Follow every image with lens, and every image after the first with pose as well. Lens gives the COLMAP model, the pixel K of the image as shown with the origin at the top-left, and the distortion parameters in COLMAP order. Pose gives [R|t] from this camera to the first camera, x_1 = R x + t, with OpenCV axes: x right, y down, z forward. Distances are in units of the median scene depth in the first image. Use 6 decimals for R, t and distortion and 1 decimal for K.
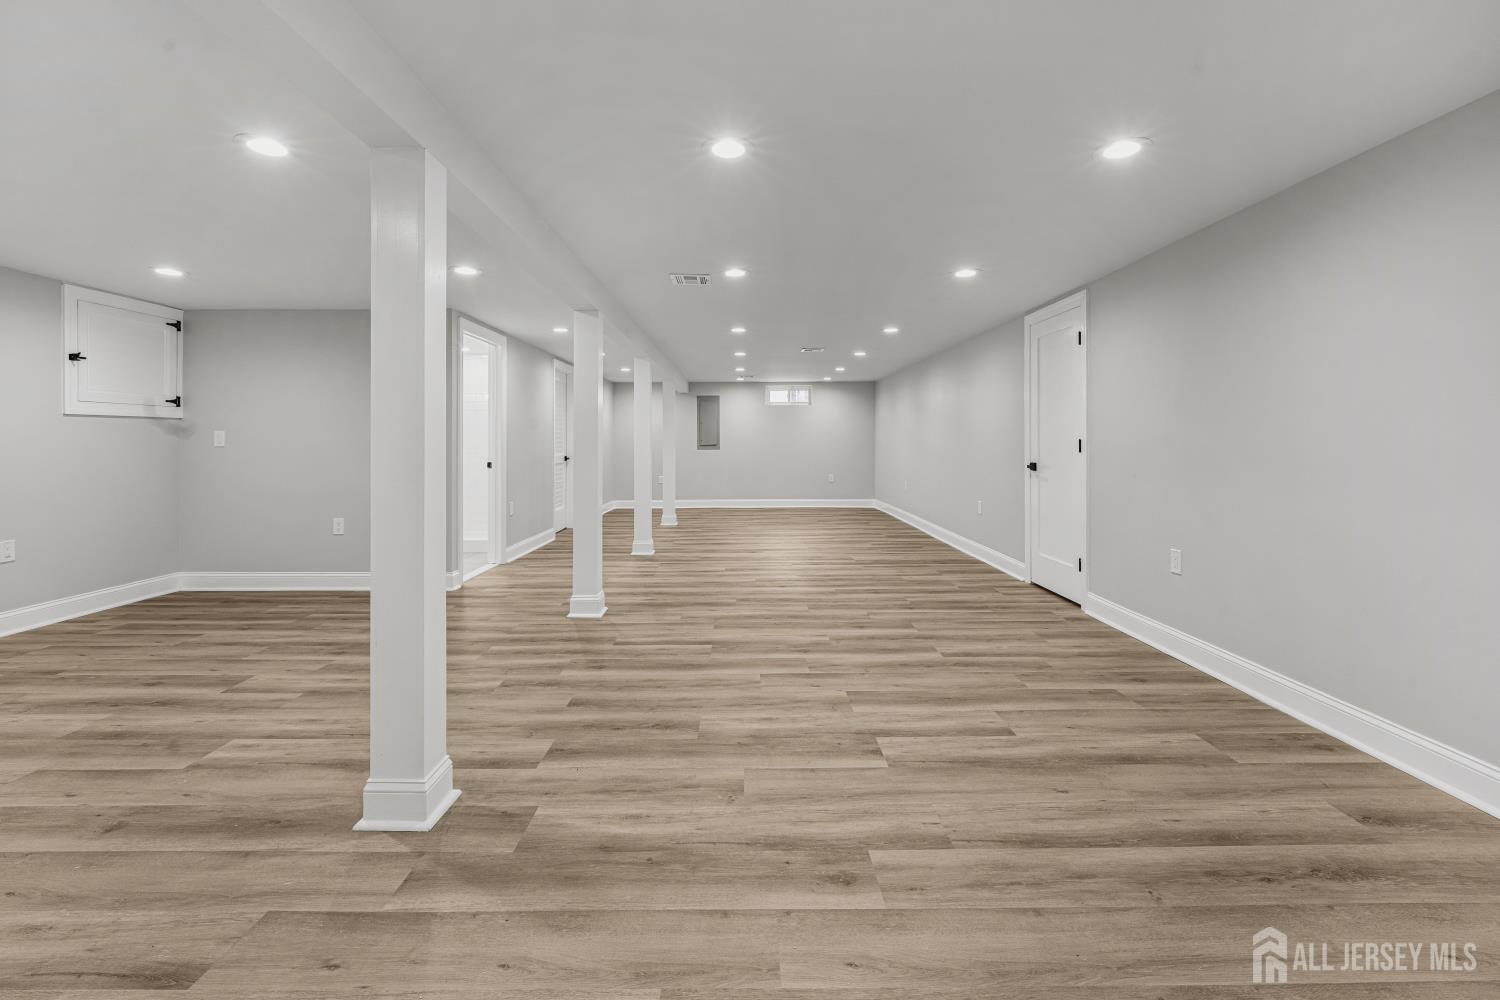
lens RADIAL K [[648.6, 0, 751.8], [0, 648.6, 436.2], [0, 0, 1]] dist [-0.000664, -0.000076]
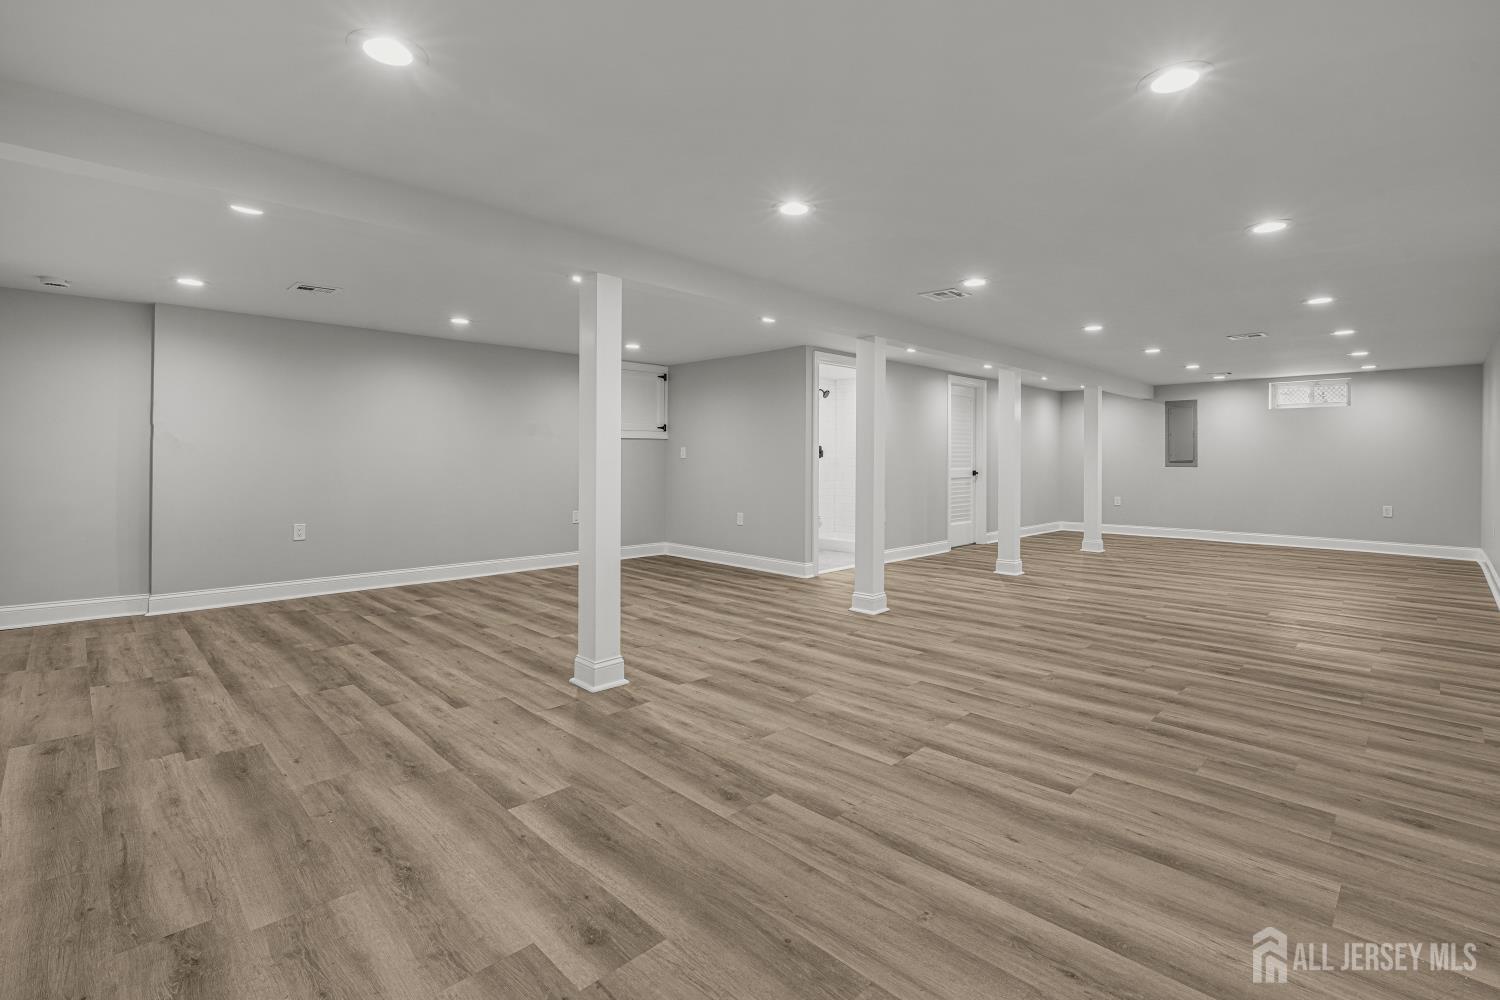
lens RADIAL K [[689.9, 0, 752.4], [0, 689.9, 460.1], [0, 0, 1]] dist [-0.001845, -0.000006]
pose [[0.701862, 0.007065, -0.712278, 0.790789], [0.001862, 0.999929, 0.011754, 0.004529], [0.712310, -0.009576, 0.701799, 0.059979]]
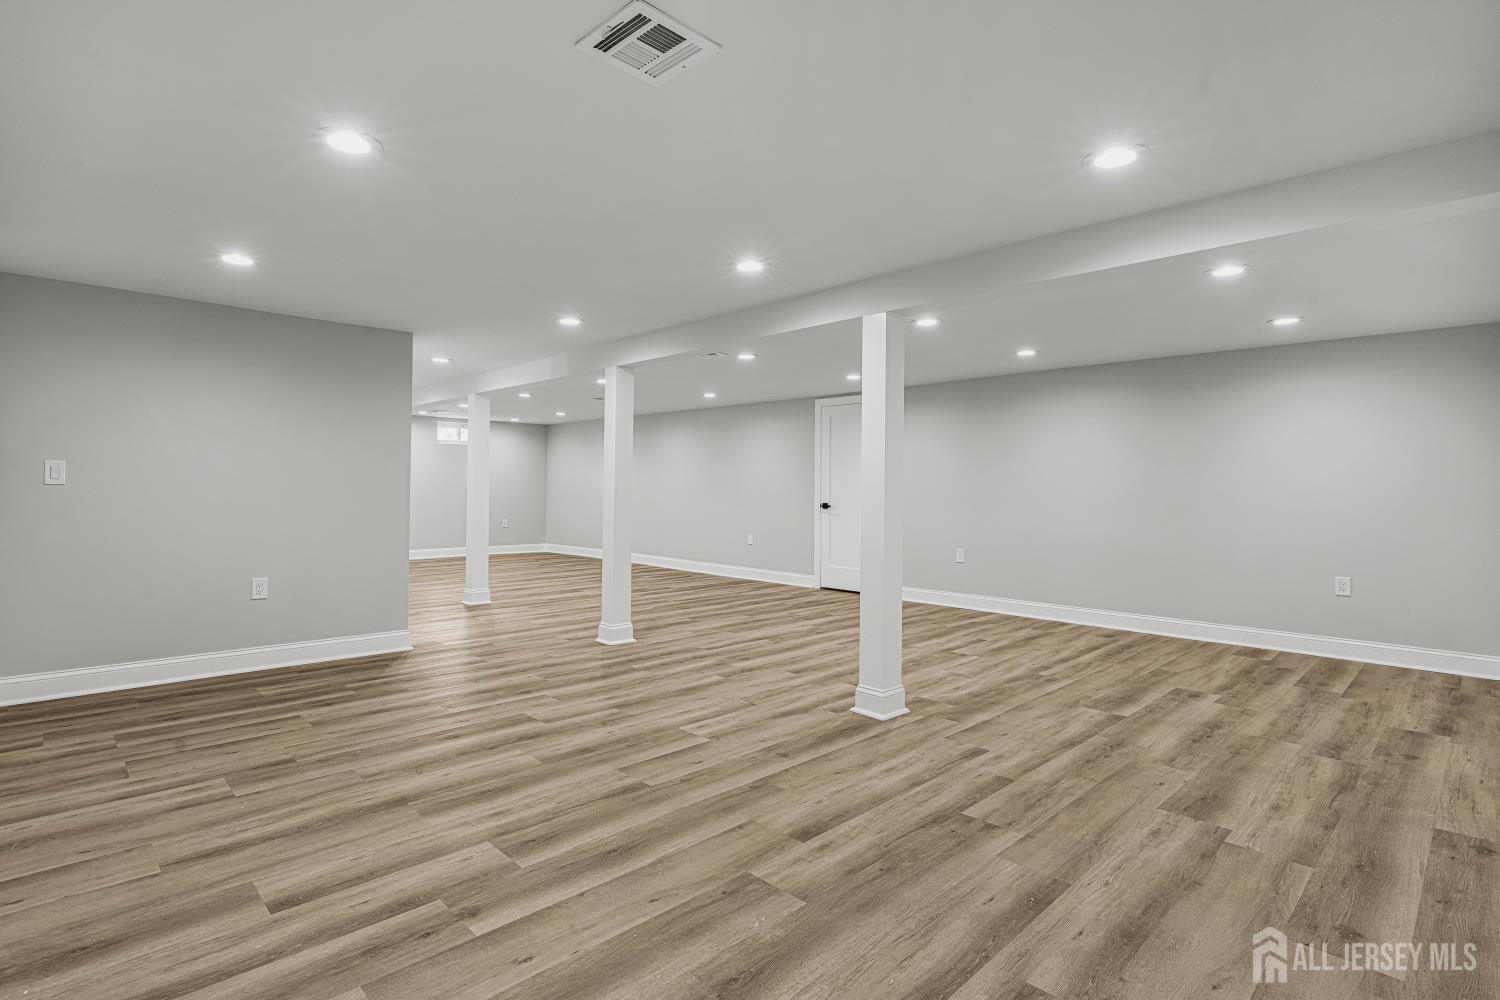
lens RADIAL K [[730.1, 0, 745.6], [0, 730.1, 477.5], [0, 0, 1]] dist [-0.001908, 0.000185]
pose [[0.720696, 0.020249, 0.692955, -1.707450], [-0.018355, 0.999780, -0.010126, 0.008145], [-0.693008, -0.005421, 0.720910, -0.078004]]
